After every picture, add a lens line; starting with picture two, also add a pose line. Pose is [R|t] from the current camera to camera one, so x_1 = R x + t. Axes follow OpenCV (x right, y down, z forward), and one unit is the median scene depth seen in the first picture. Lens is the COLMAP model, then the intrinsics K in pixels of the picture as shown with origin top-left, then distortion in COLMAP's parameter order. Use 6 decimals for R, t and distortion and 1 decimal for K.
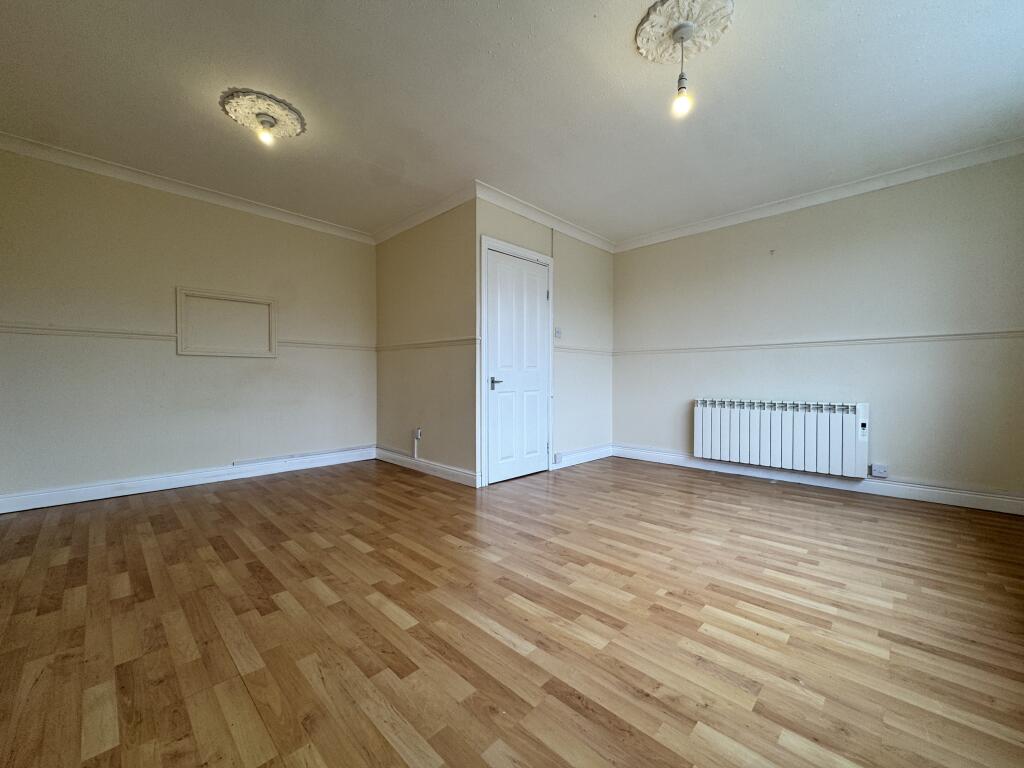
lens RADIAL K [[409.4, 0, 513.0], [0, 409.4, 381.3], [0, 0, 1]] dist [-0.000430, -0.000091]
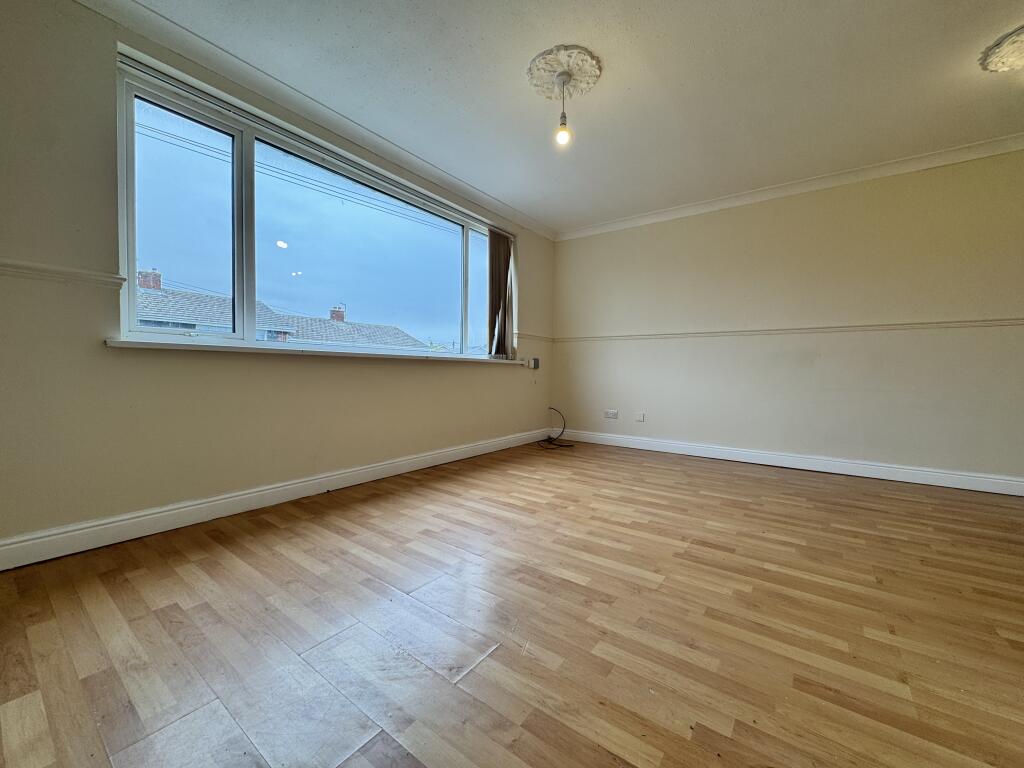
lens RADIAL K [[409.4, 0, 513.7], [0, 409.4, 383.4], [0, 0, 1]] dist [-0.000430, -0.000091]
pose [[-0.990882, -0.011719, -0.134223, 0.689370], [-0.016868, 0.999162, 0.037291, 0.024976], [0.133673, 0.039215, -0.990249, 2.156603]]
